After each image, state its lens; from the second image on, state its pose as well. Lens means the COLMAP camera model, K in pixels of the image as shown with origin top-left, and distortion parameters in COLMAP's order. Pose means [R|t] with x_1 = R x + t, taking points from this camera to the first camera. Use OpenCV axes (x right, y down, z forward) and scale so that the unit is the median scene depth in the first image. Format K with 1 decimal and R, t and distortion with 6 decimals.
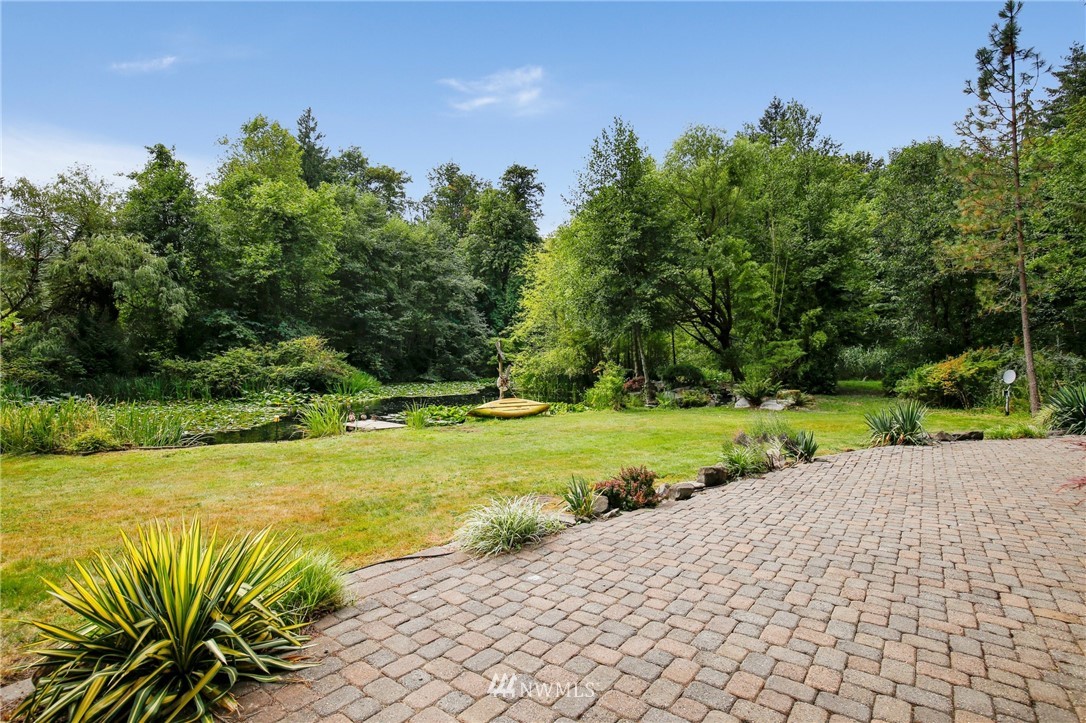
lens RADIAL K [[503.2, 0, 549.4], [0, 503.2, 364.7], [0, 0, 1]] dist [-0.026953, 0.003181]
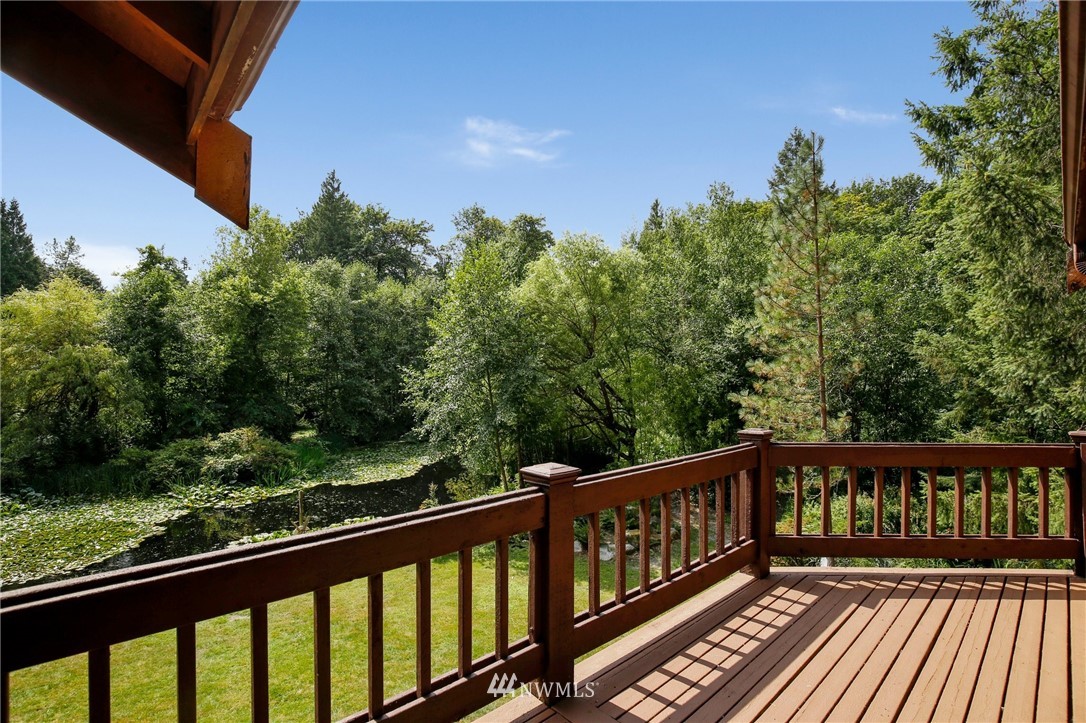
lens RADIAL K [[503.2, 0, 548.8], [0, 503.2, 362.8], [0, 0, 1]] dist [-0.026953, 0.003181]
pose [[0.987586, 0.004147, -0.157026, 0.299084], [-0.007669, 0.999732, -0.021833, -0.156310], [0.156894, 0.022767, 0.987353, 0.021816]]
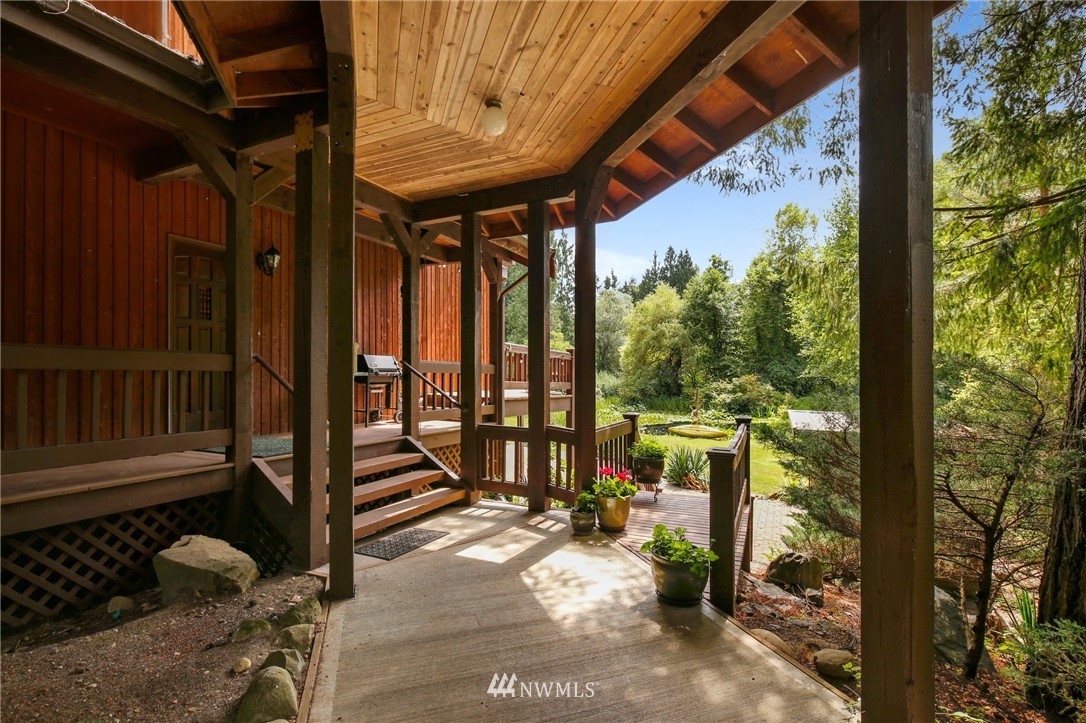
lens RADIAL K [[503.2, 0, 537.7], [0, 503.2, 374.3], [0, 0, 1]] dist [-0.026953, 0.003181]
pose [[0.203287, 0.003973, -0.979111, 0.712493], [-0.010098, 0.999947, 0.001961, -0.047534], [0.979067, 0.009488, 0.203317, 0.091083]]
